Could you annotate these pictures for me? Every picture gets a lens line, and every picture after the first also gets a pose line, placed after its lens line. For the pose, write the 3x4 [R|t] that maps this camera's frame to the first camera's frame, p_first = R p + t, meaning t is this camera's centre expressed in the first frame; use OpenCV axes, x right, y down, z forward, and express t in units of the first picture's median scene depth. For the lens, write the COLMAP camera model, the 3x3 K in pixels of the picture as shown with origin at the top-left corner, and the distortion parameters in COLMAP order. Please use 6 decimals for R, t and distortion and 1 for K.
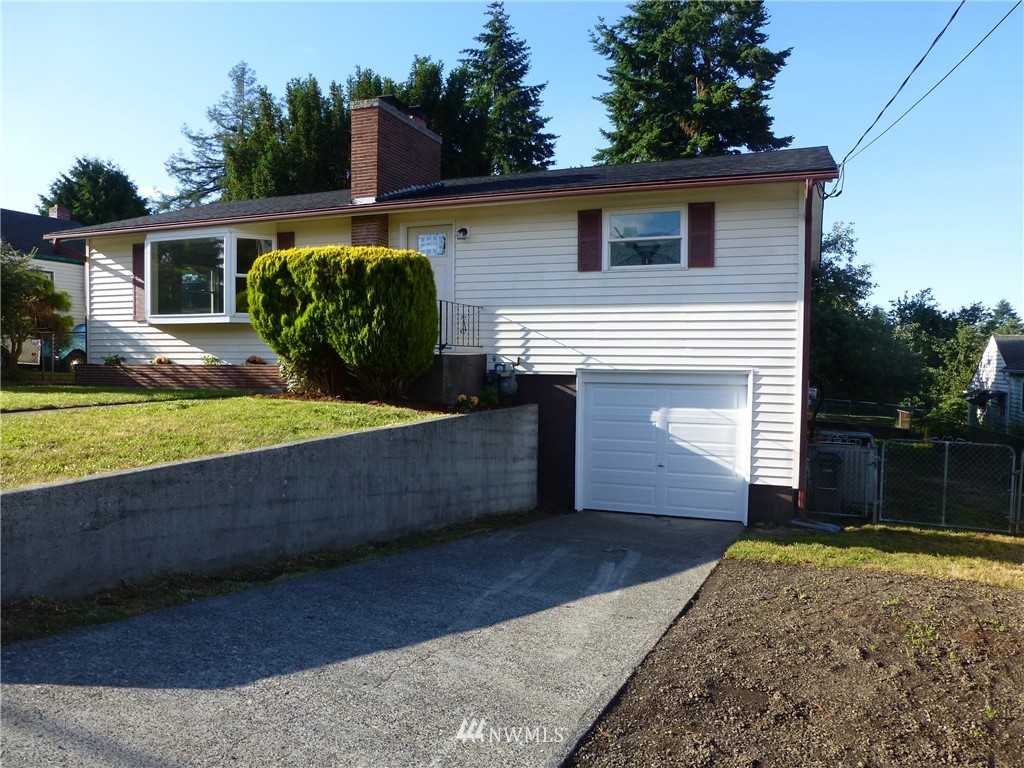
lens RADIAL K [[742.5, 0, 513.5], [0, 742.5, 383.8], [0, 0, 1]] dist [-0.032989, 0.018876]
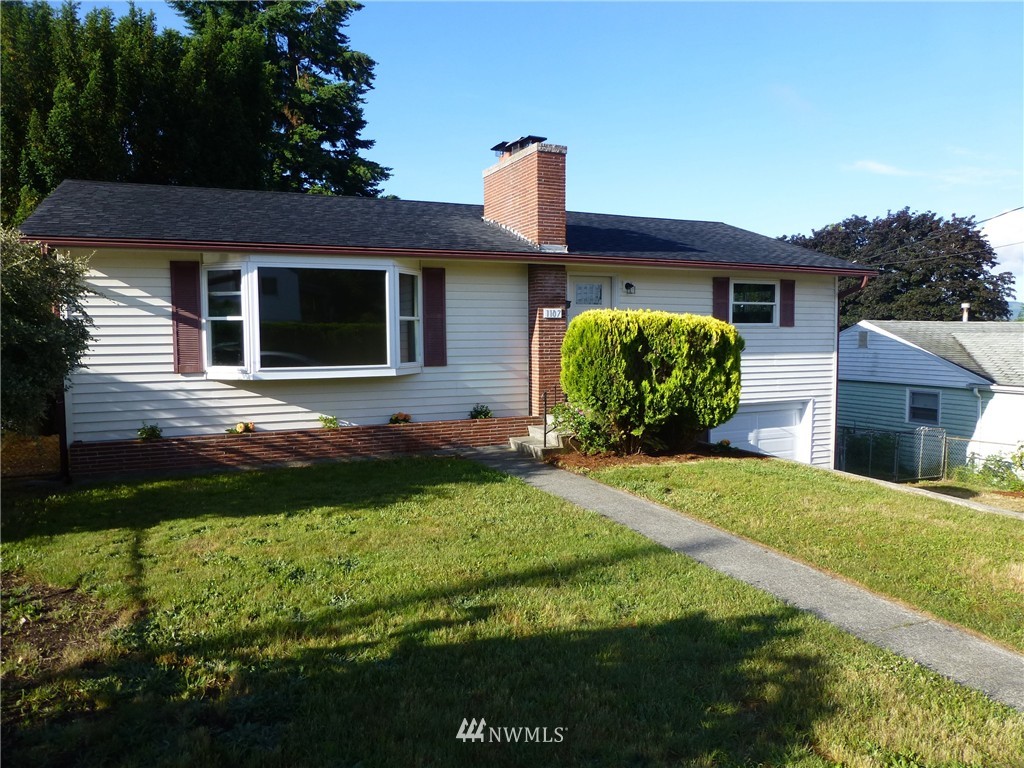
lens RADIAL K [[742.5, 0, 509.4], [0, 742.5, 384.9], [0, 0, 1]] dist [-0.032989, 0.018876]
pose [[0.692727, -0.063700, 0.718381, -0.889681], [0.031360, 0.997810, 0.058237, -0.117118], [-0.720518, -0.017813, 0.693208, 0.332345]]
